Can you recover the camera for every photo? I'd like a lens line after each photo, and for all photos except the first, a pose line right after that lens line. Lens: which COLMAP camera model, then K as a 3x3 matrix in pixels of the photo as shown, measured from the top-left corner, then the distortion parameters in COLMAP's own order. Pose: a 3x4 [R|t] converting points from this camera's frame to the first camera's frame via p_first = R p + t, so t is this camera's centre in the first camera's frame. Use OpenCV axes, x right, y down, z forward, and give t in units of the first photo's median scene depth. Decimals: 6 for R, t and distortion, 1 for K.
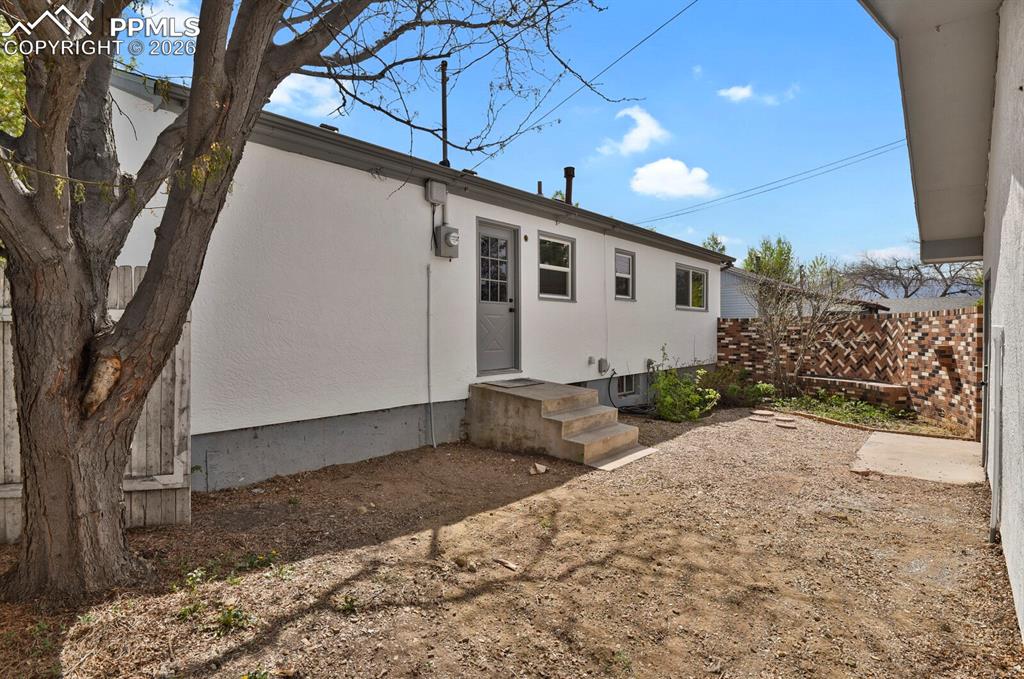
lens RADIAL K [[499.4, 0, 518.0], [0, 499.4, 340.8], [0, 0, 1]] dist [-0.026576, -0.001945]
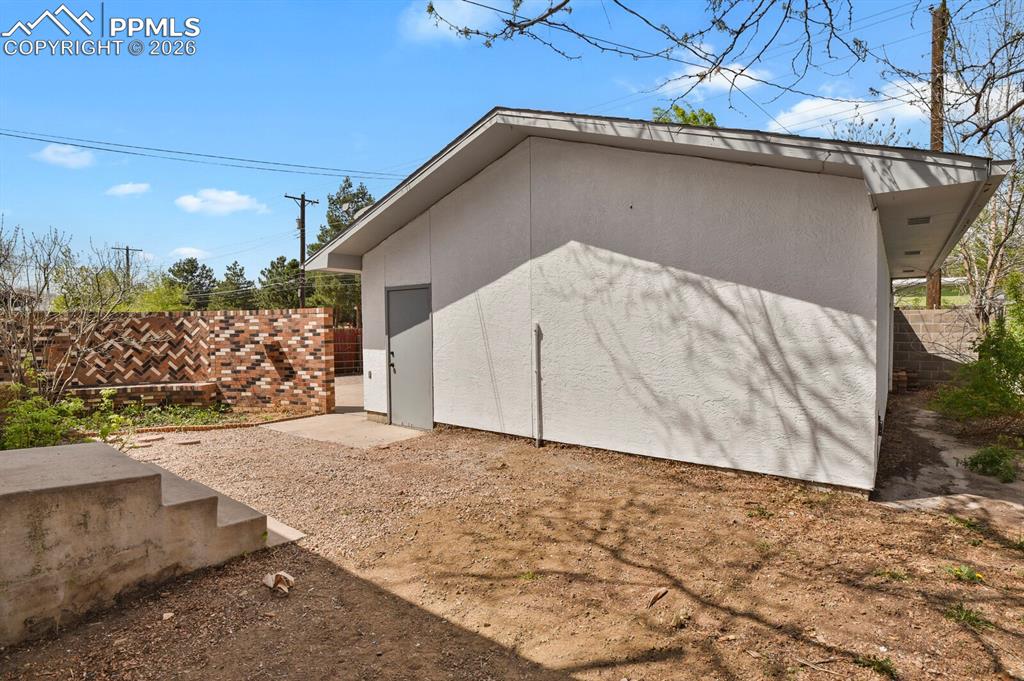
lens RADIAL K [[499.4, 0, 518.0], [0, 499.4, 341.8], [0, 0, 1]] dist [-0.026576, -0.001945]
pose [[-0.059546, -0.034174, 0.997640, -0.297029], [0.030899, 0.998872, 0.036061, -0.010902], [-0.997747, 0.032973, -0.058423, 0.444019]]
